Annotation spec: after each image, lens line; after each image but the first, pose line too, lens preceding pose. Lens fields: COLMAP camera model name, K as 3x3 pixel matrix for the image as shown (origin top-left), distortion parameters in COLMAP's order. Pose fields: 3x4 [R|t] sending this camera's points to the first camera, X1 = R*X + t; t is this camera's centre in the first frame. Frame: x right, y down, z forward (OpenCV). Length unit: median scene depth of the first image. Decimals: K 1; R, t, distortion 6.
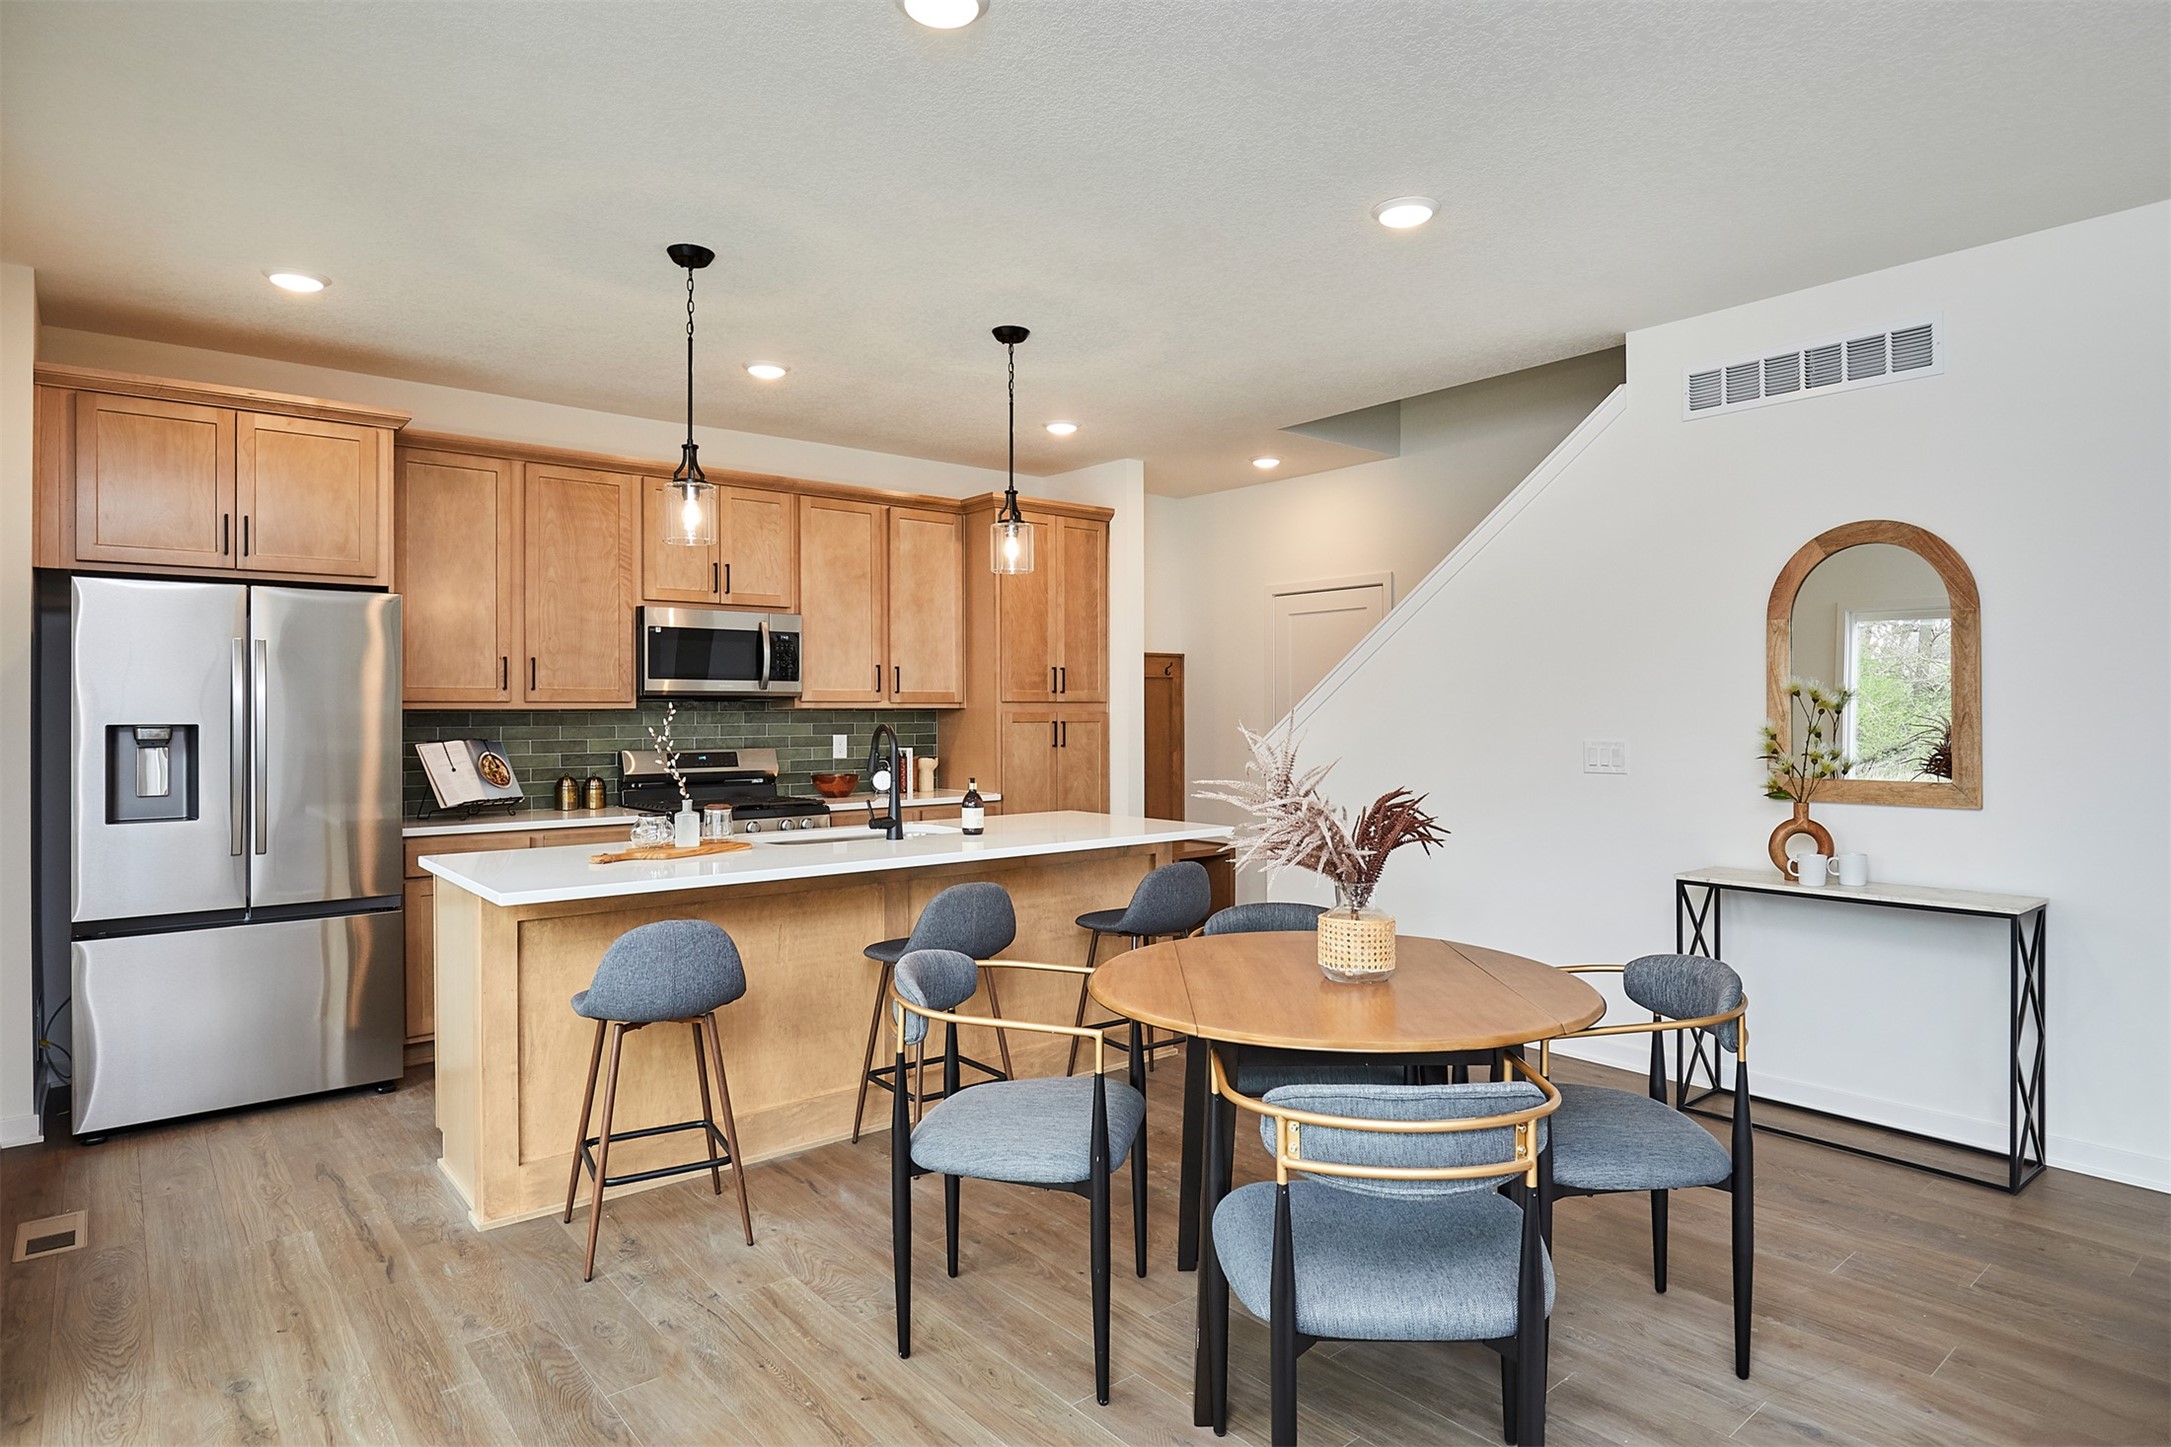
lens RADIAL K [[1201.8, 0, 1125.9], [0, 1201.8, 716.0], [0, 0, 1]] dist [-0.028410, 0.007976]
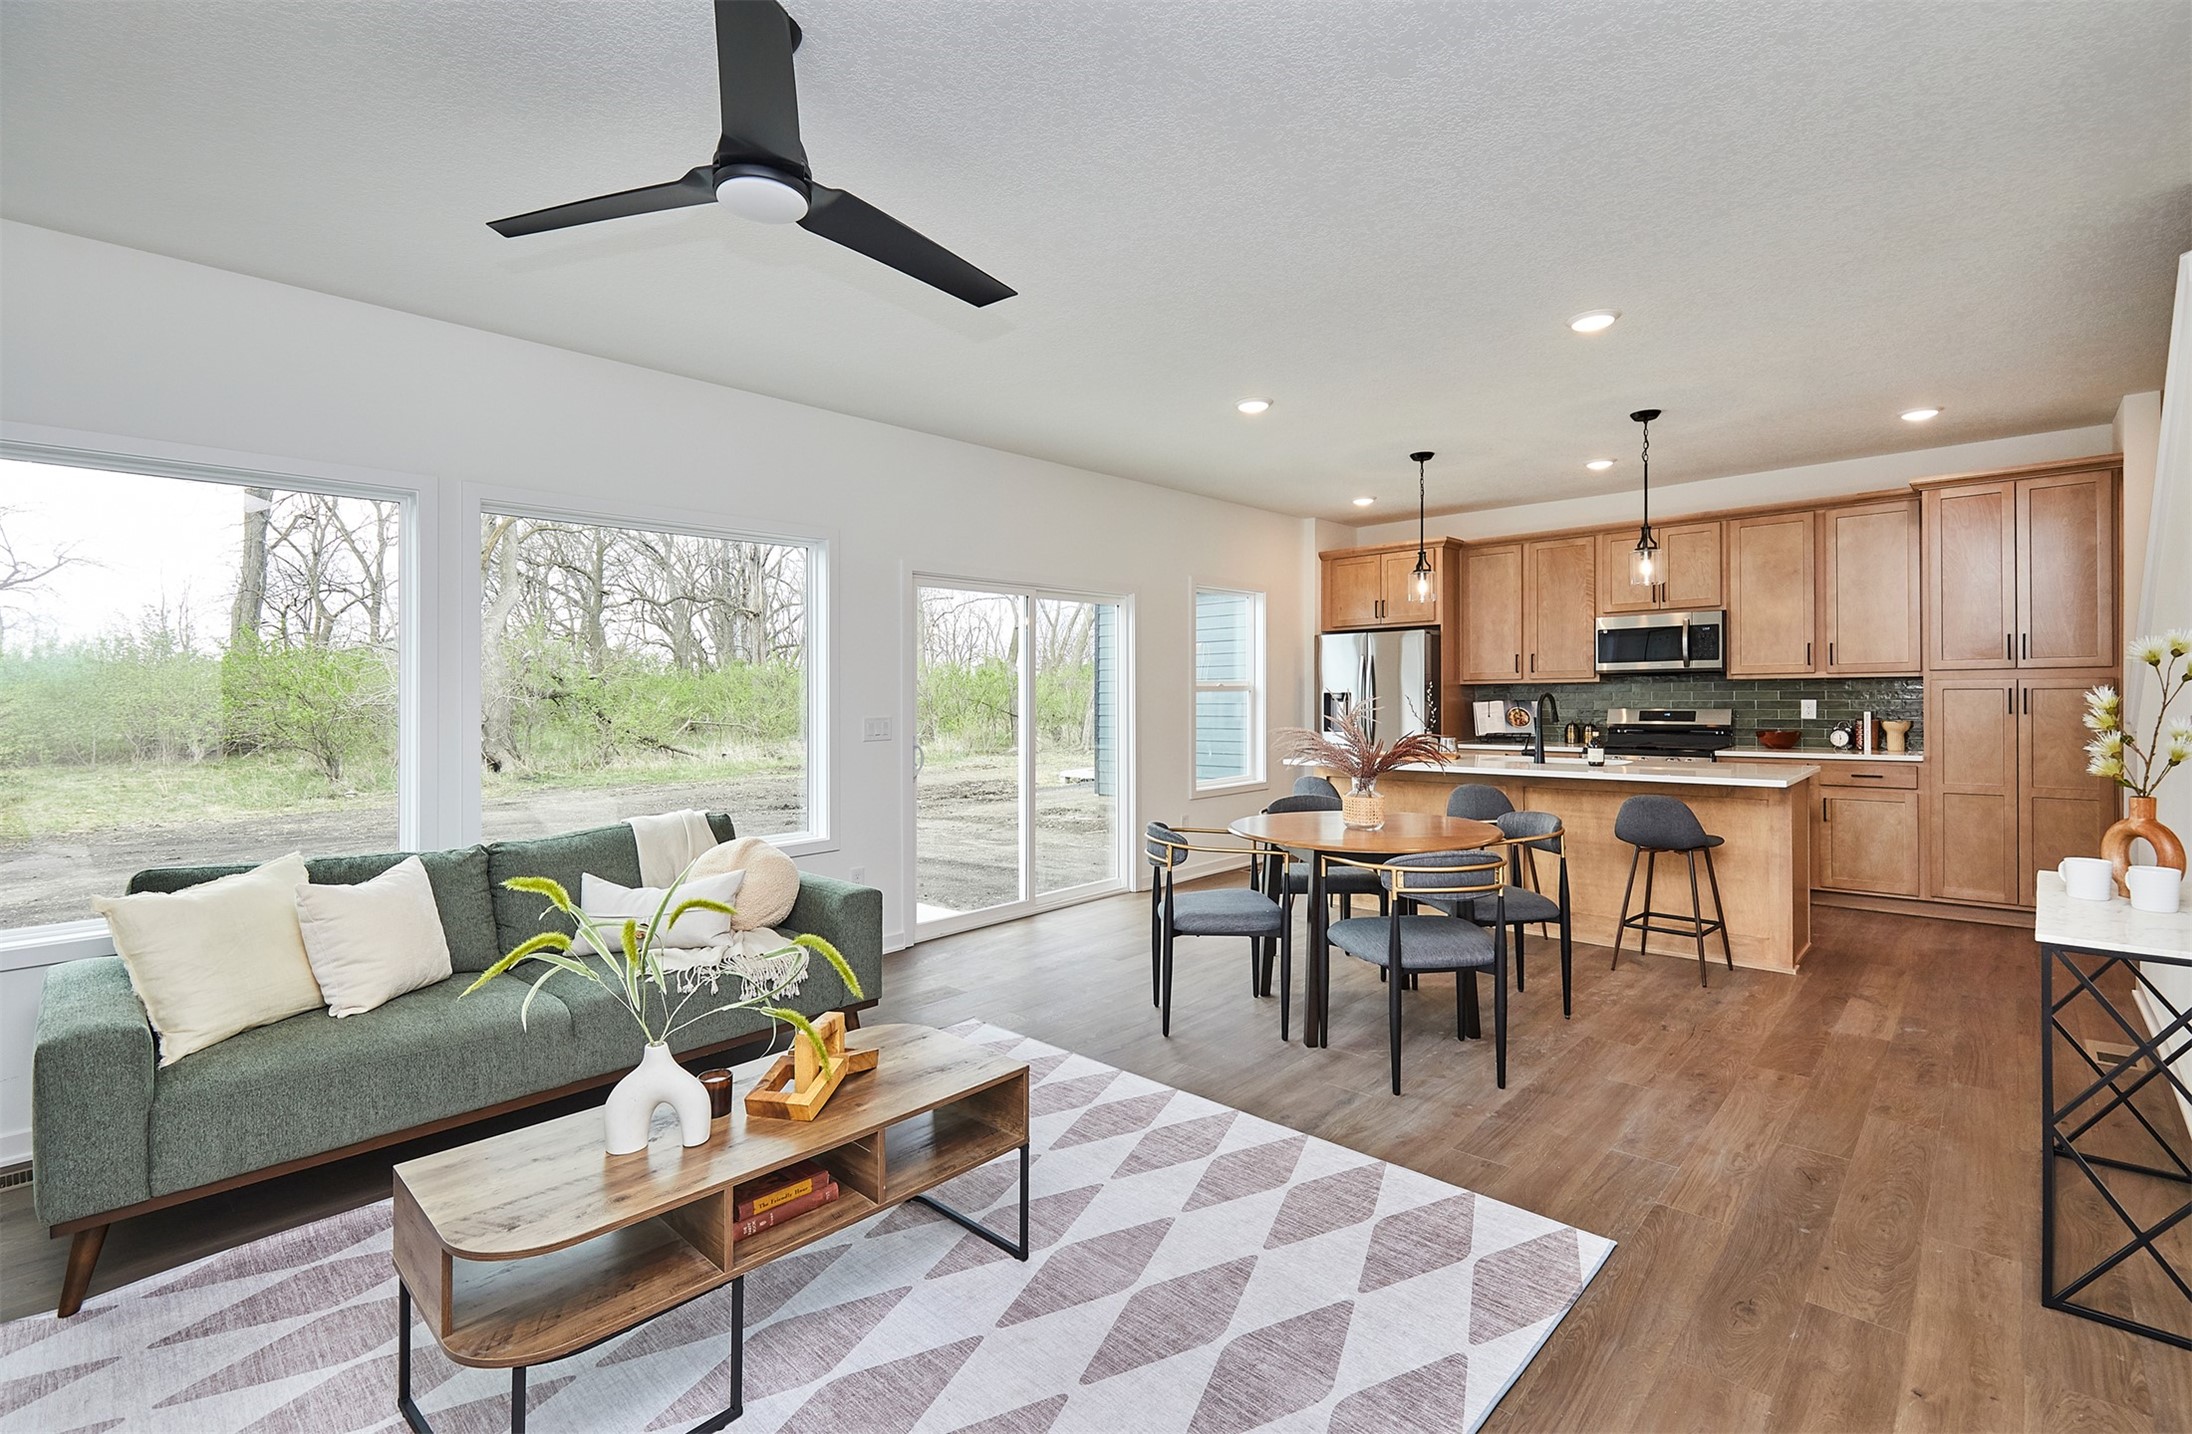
lens RADIAL K [[988.1, 0, 1058.3], [0, 988.1, 695.9], [0, 0, 1]] dist [-0.006182, 0.001691]
pose [[0.077552, 0.006678, -0.996966, 0.847891], [0.013650, 0.999877, 0.007759, -0.007621], [0.996895, -0.014210, 0.077451, 0.185168]]
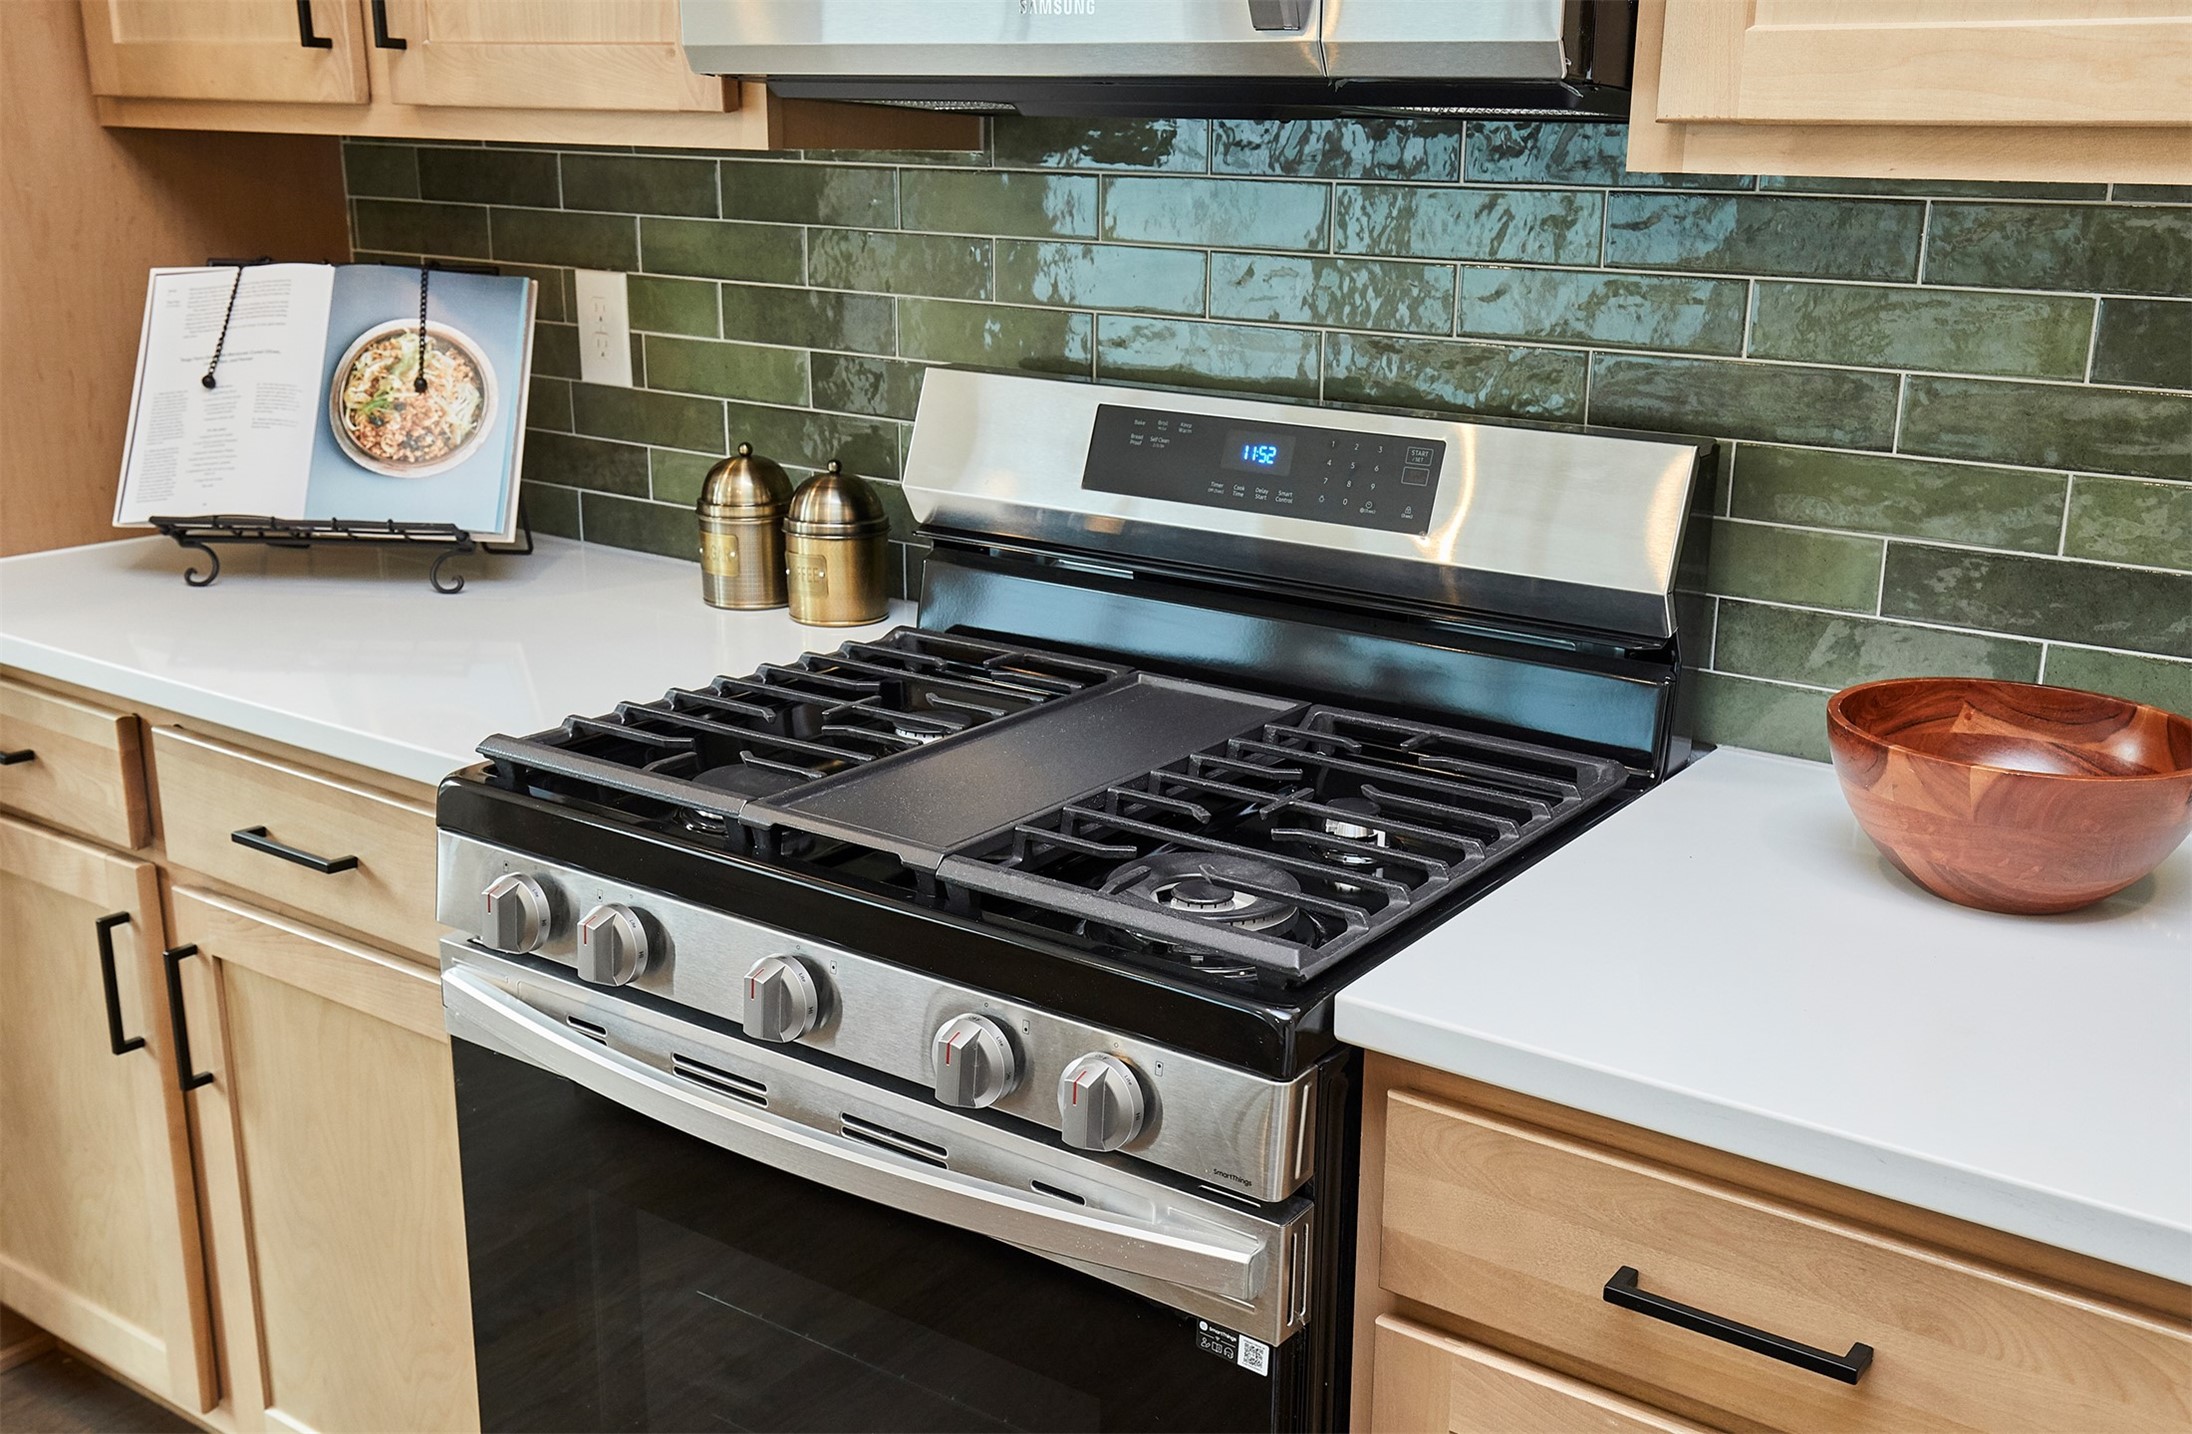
lens RADIAL K [[2143.5, 0, 1144.9], [0, 2143.5, 765.4], [0, 0, 1]] dist [0.034902, 0.000000]
pose [[0.241590, 0.290742, -0.925799, -0.056608], [-0.017195, 0.955192, 0.295486, -0.015232], [0.970226, -0.055467, 0.235765, 0.983801]]
